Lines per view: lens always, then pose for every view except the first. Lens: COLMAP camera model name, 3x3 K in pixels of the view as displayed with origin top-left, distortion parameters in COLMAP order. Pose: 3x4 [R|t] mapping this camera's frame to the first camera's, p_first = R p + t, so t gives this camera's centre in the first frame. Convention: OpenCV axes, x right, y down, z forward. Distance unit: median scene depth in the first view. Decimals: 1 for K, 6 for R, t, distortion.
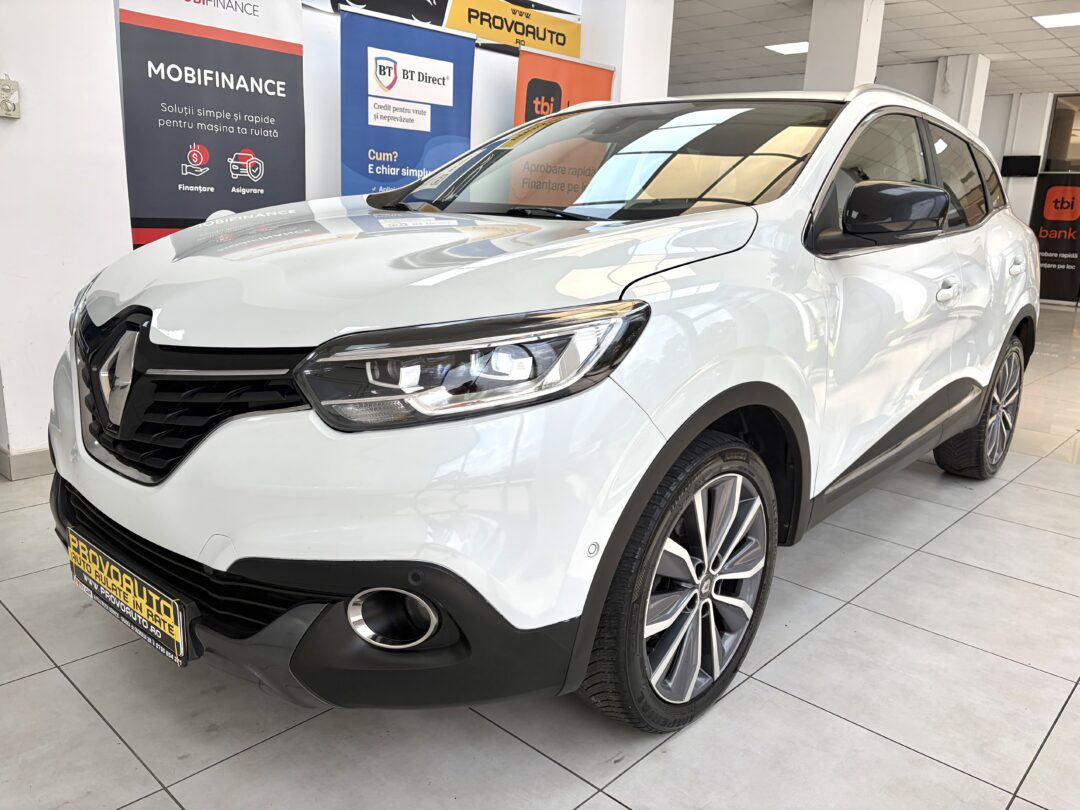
lens RADIAL K [[832.0, 0, 543.6], [0, 832.0, 399.9], [0, 0, 1]] dist [-0.007444, 0.001284]
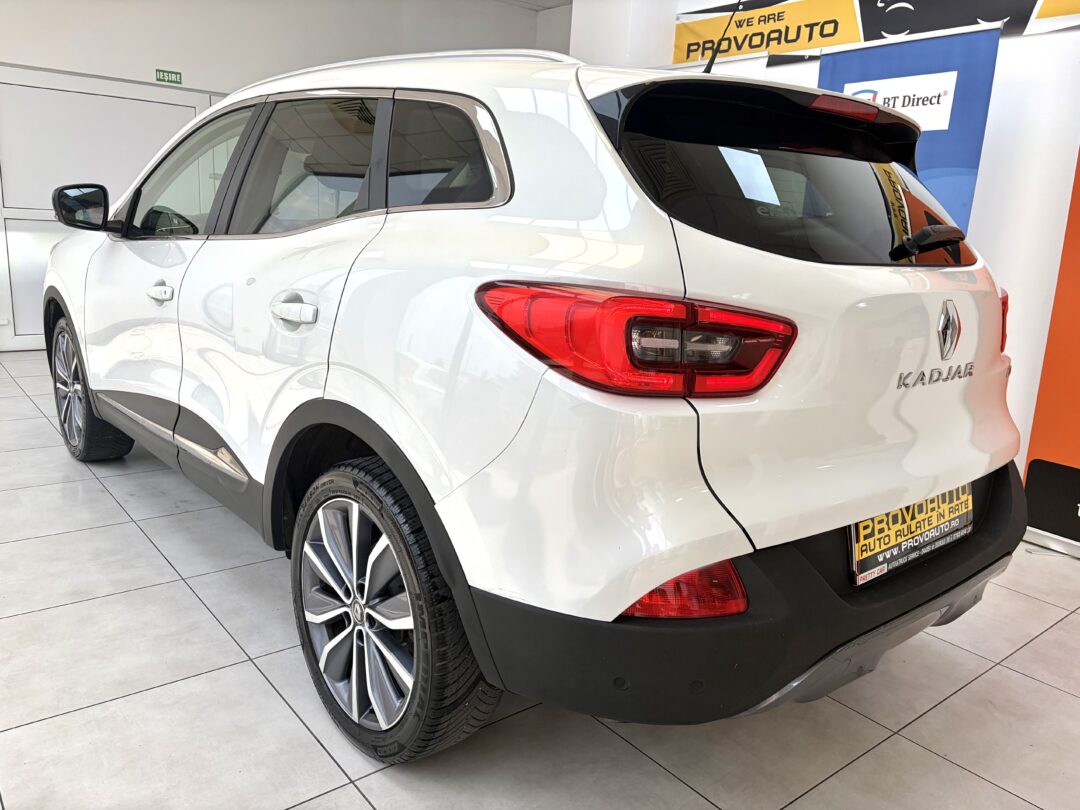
lens RADIAL K [[827.3, 0, 540.0], [0, 827.3, 405.0], [0, 0, 1]] dist [0.003927, -0.005433]
pose [[-0.140642, 0.173255, -0.974783, 0.890647], [-0.272913, 0.939640, 0.206385, -0.220085], [0.951703, 0.295058, -0.084869, 0.991404]]
